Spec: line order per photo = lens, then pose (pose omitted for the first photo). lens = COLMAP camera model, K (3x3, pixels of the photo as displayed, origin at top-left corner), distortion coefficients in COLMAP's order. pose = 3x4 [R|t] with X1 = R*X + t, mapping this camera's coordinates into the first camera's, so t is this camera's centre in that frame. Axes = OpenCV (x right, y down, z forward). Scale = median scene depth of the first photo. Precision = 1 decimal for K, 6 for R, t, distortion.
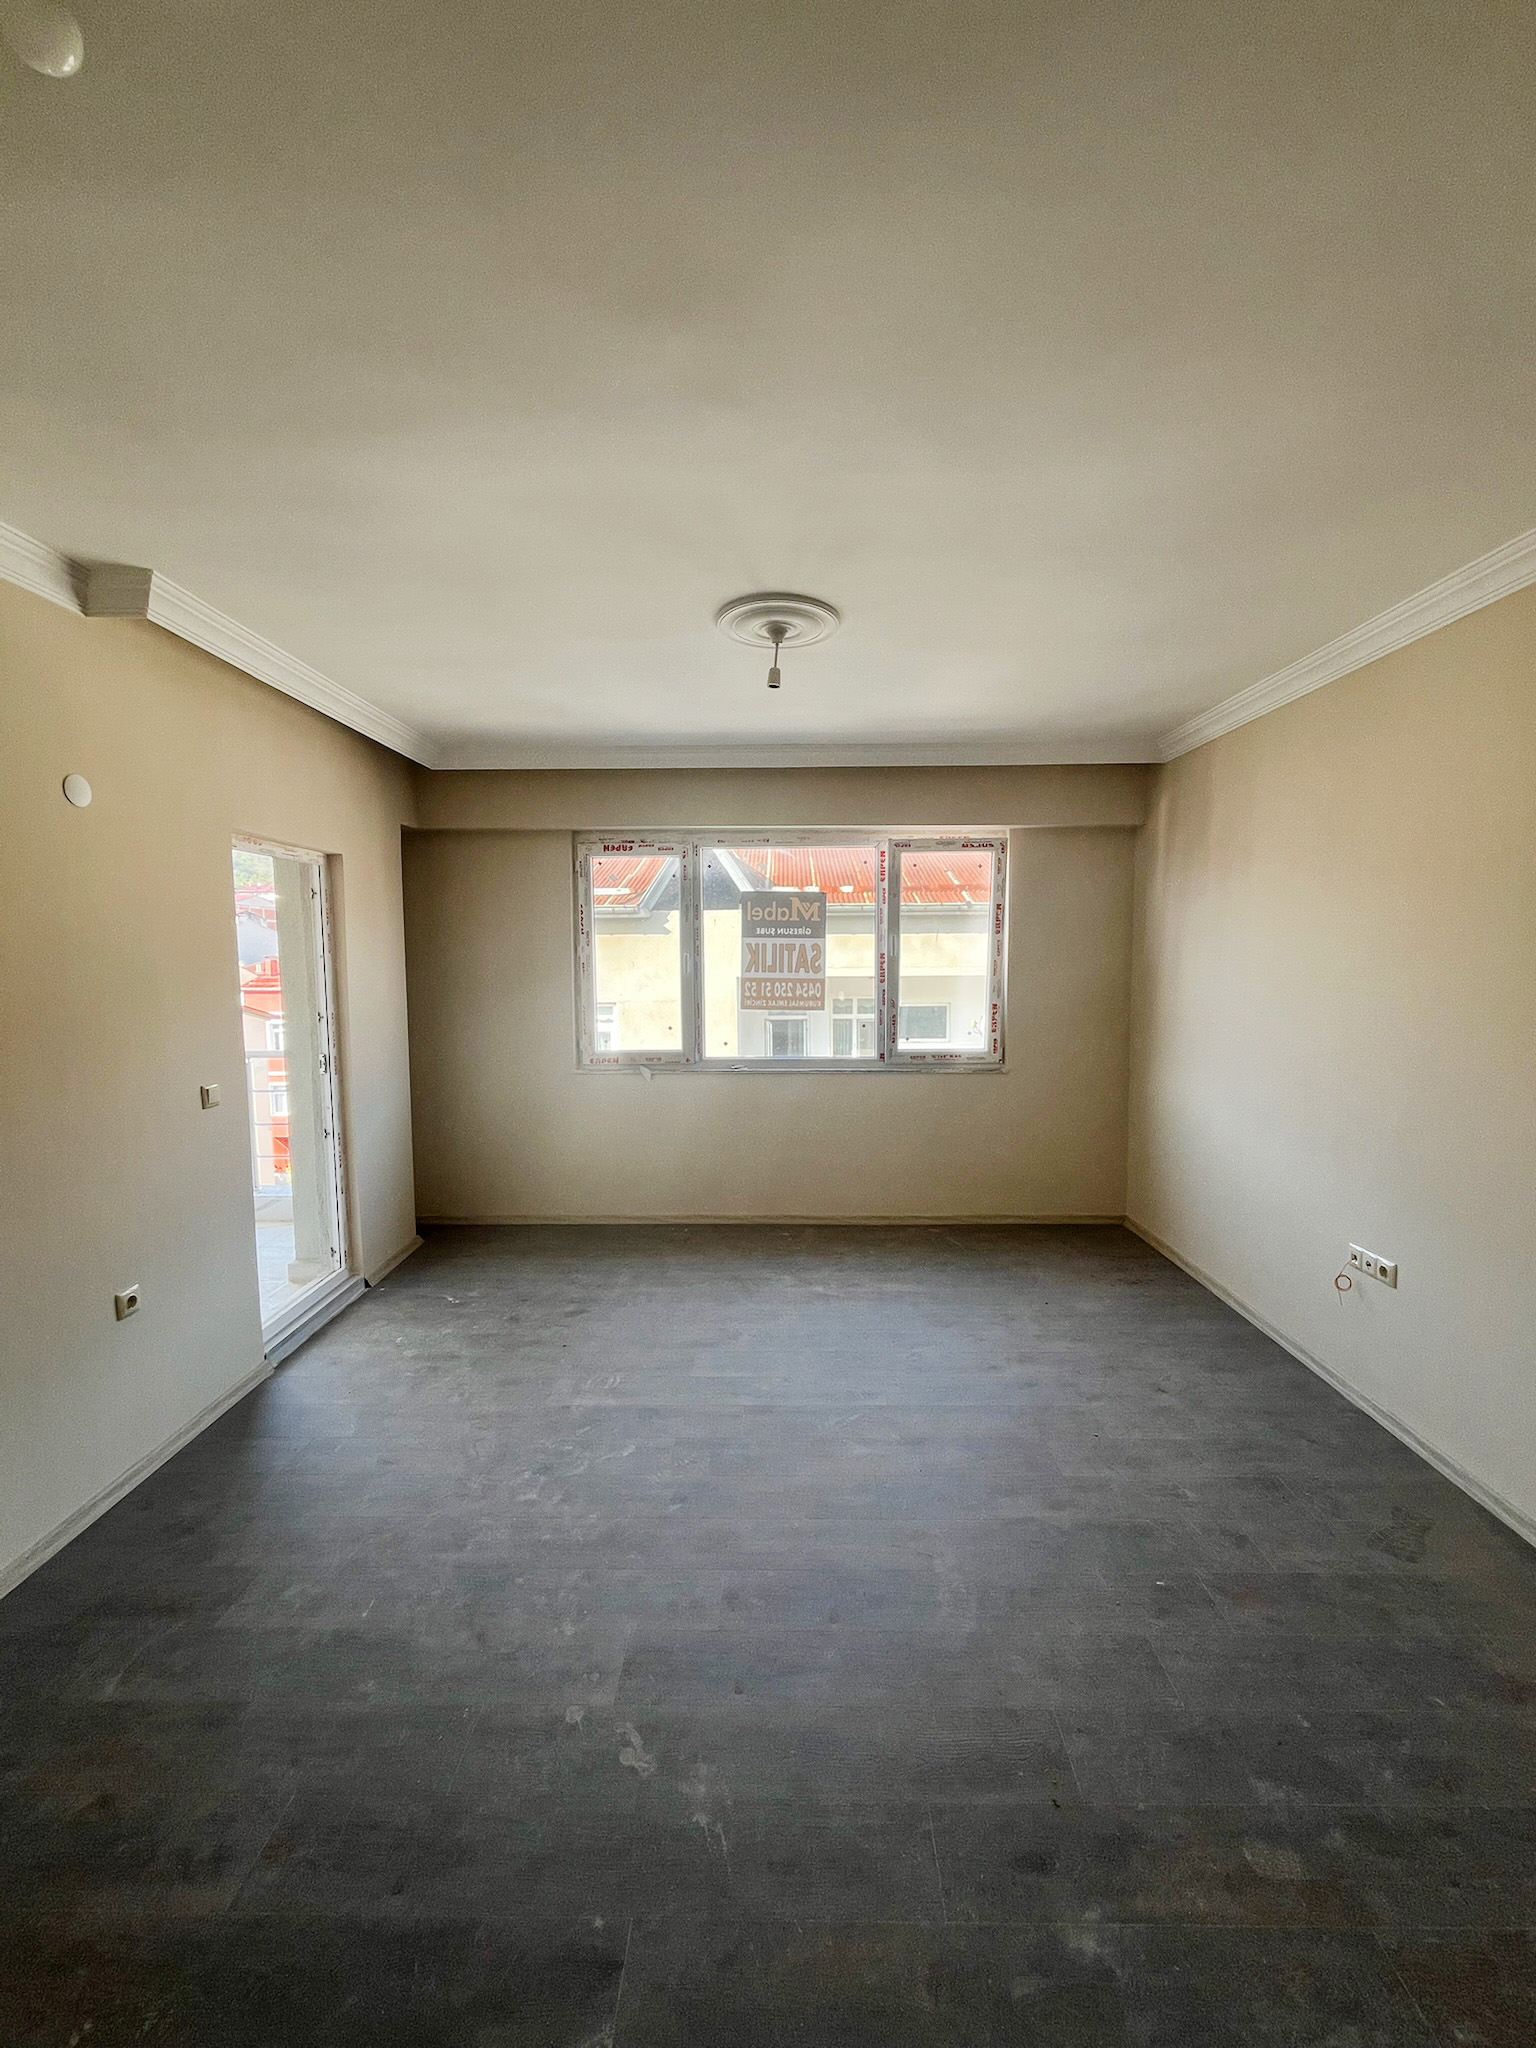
lens RADIAL K [[827.3, 0, 779.7], [0, 827.3, 1021.7], [0, 0, 1]] dist [-0.004240, 0.000234]
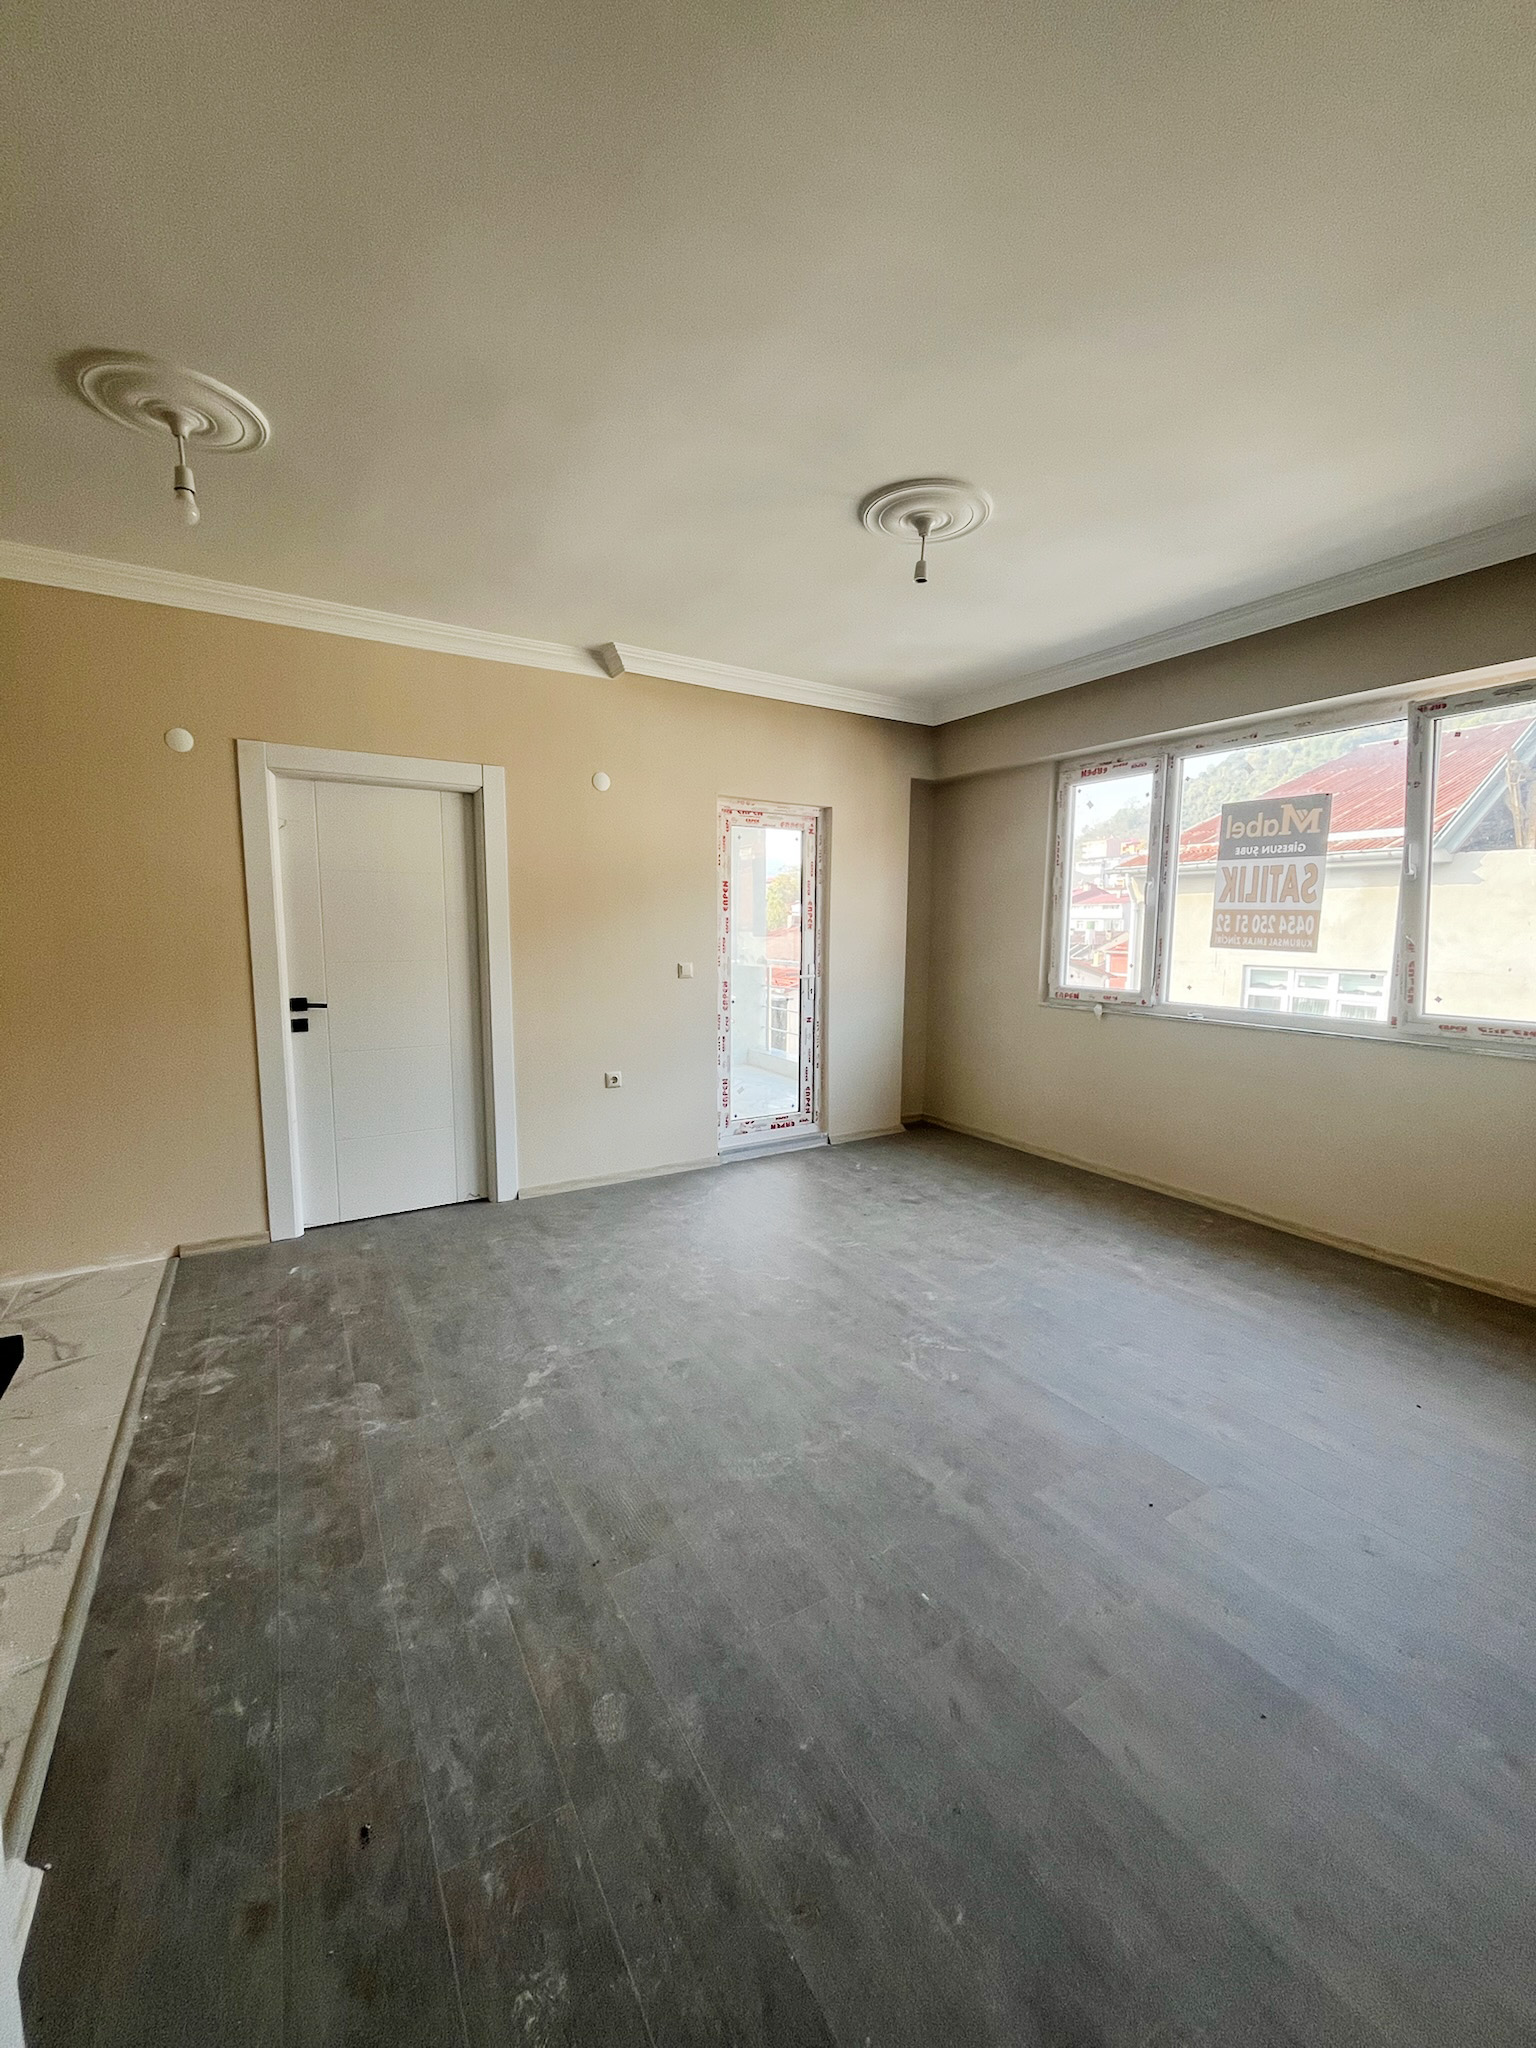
lens RADIAL K [[827.3, 0, 774.7], [0, 827.3, 1023.8], [0, 0, 1]] dist [-0.004240, 0.000234]
pose [[0.530494, 0.111172, -0.840367, 0.441049], [-0.081061, 0.993473, 0.080255, 0.030925], [0.843804, 0.025546, 0.536043, 0.188903]]
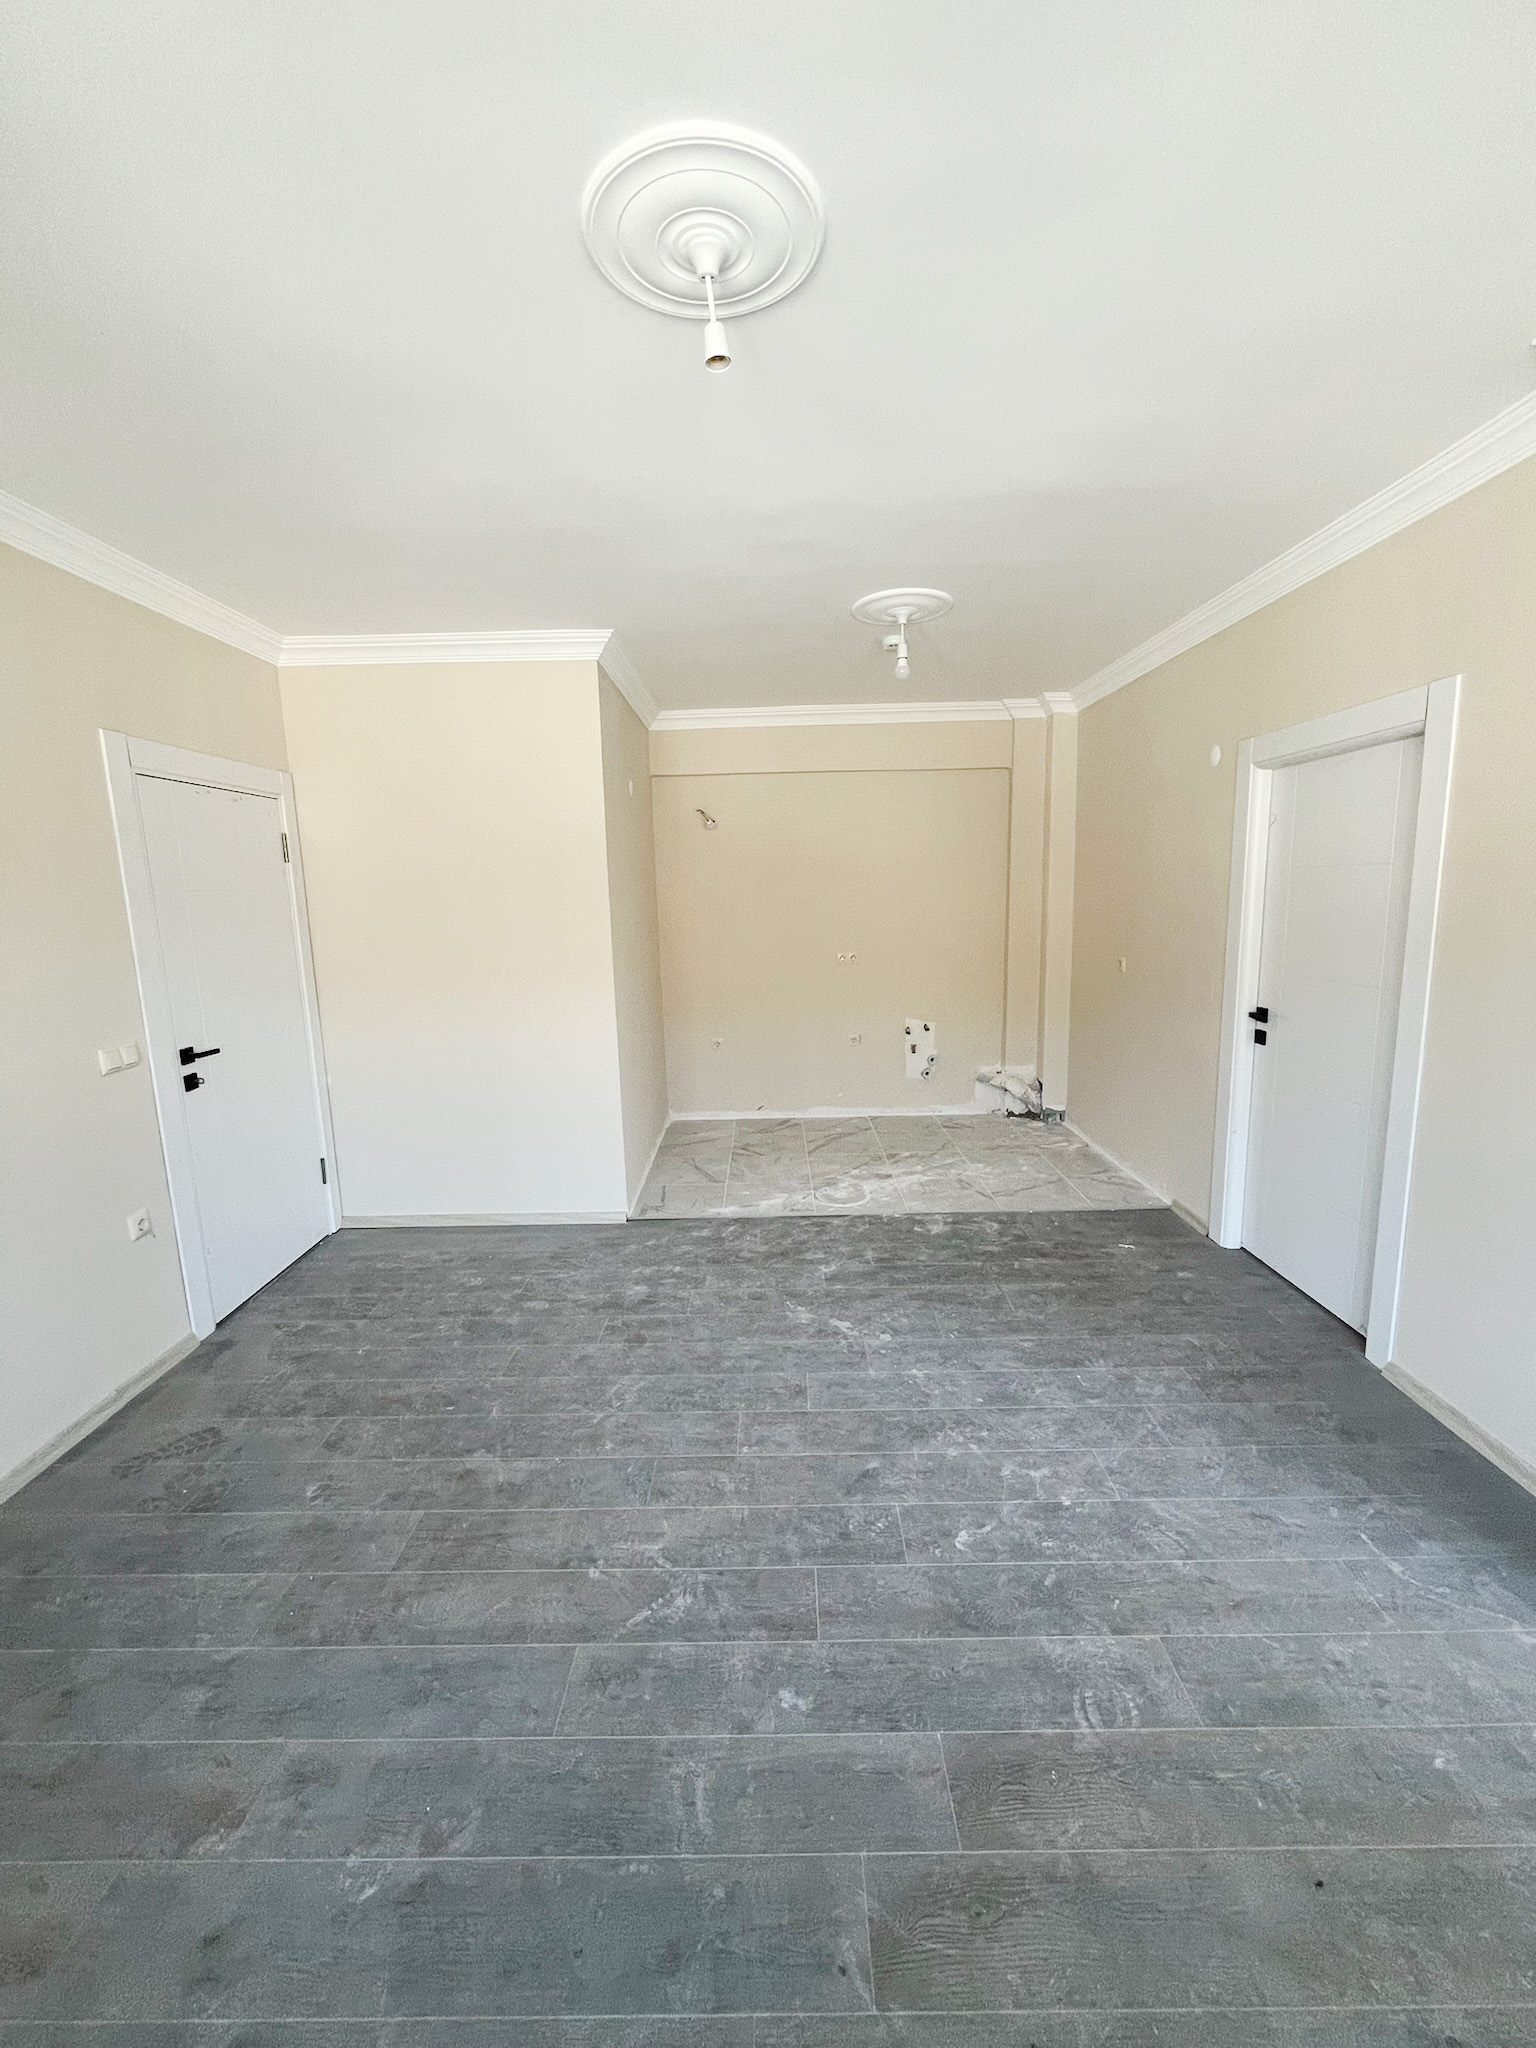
lens RADIAL K [[827.3, 0, 777.9], [0, 827.3, 1020.7], [0, 0, 1]] dist [-0.004240, 0.000234]
pose [[-0.999398, 0.034091, -0.006397, -0.016230], [0.031556, 0.970172, 0.240353, -0.067825], [0.014400, 0.240007, -0.970664, 0.907212]]
